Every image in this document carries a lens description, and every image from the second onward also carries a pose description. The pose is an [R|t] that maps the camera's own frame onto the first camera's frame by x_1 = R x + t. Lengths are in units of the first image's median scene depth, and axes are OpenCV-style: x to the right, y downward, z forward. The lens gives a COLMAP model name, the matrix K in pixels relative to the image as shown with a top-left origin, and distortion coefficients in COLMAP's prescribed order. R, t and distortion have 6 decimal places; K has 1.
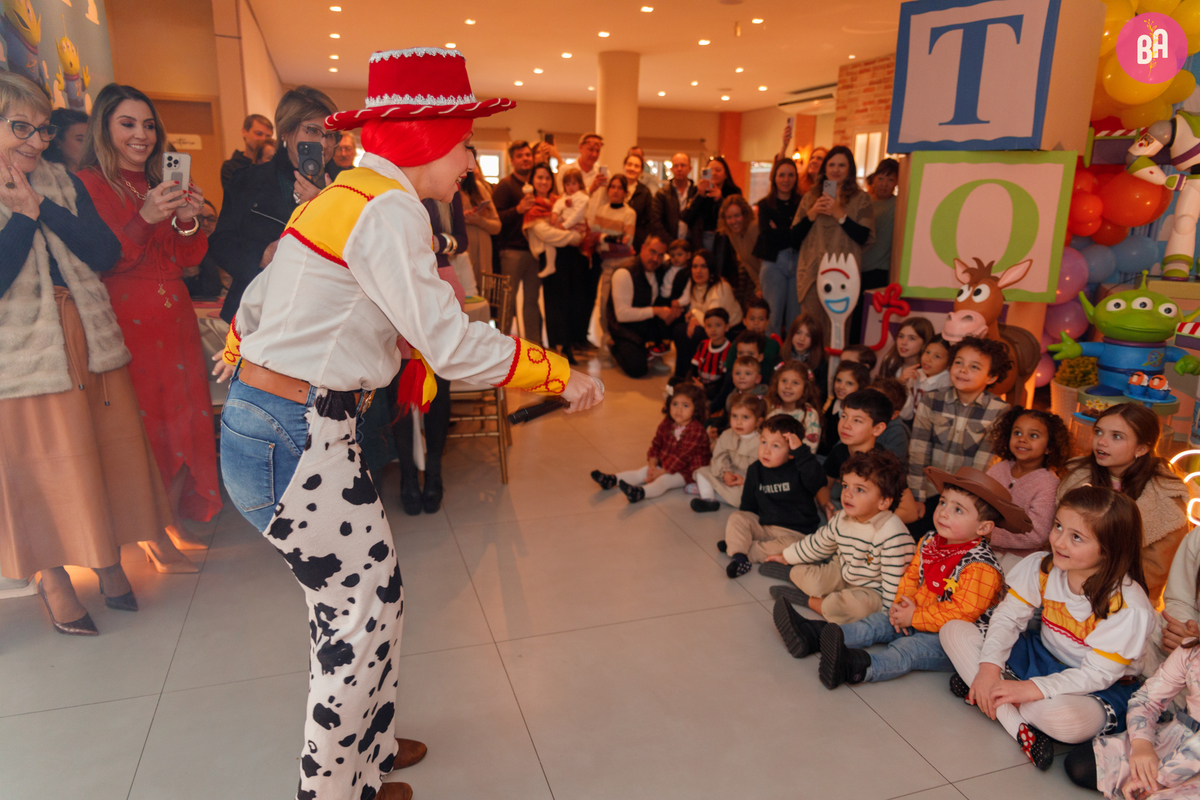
lens RADIAL K [[809.9, 0, 604.5], [0, 809.9, 402.3], [0, 0, 1]] dist [0.000188, 0.000357]
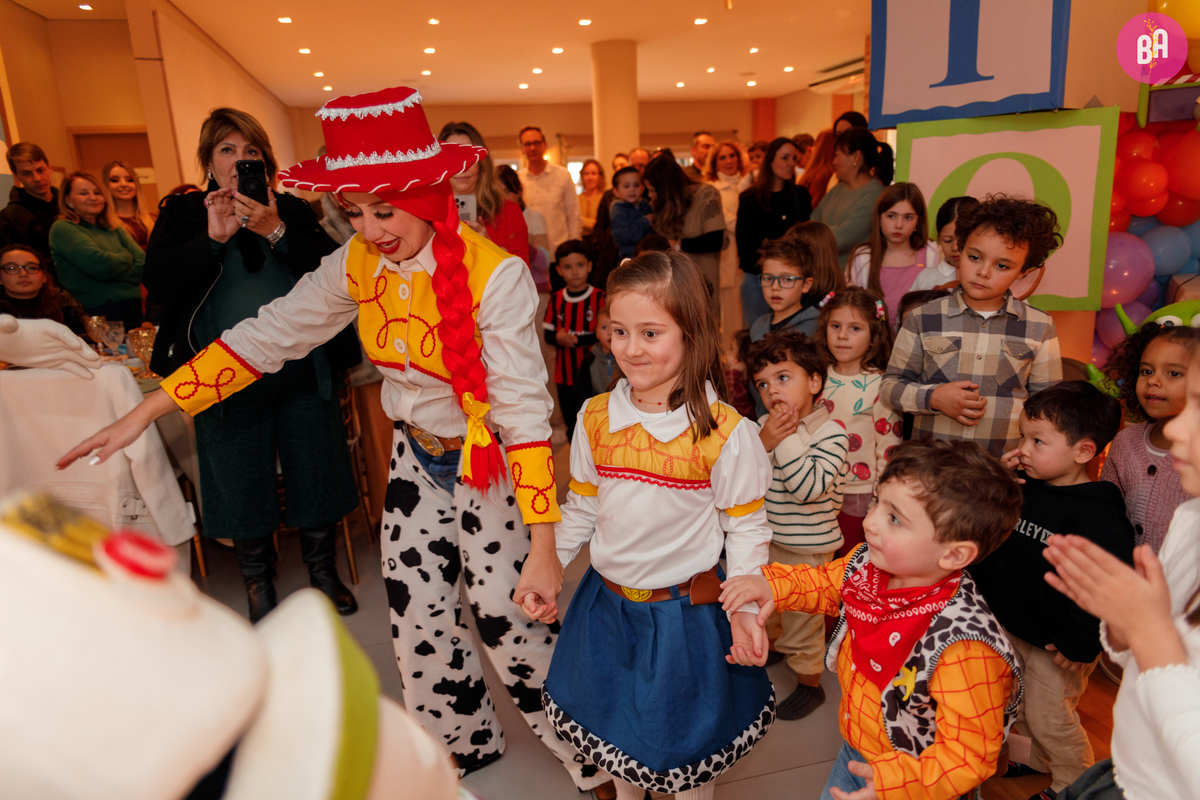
lens RADIAL K [[781.2, 0, 636.6], [0, 781.2, 392.6], [0, 0, 1]] dist [0.001115, -0.001496]
pose [[0.994529, -0.047962, -0.092799, 0.168722], [0.047849, 0.998849, -0.003441, -0.057291], [0.092857, -0.001018, 0.995679, 0.209957]]
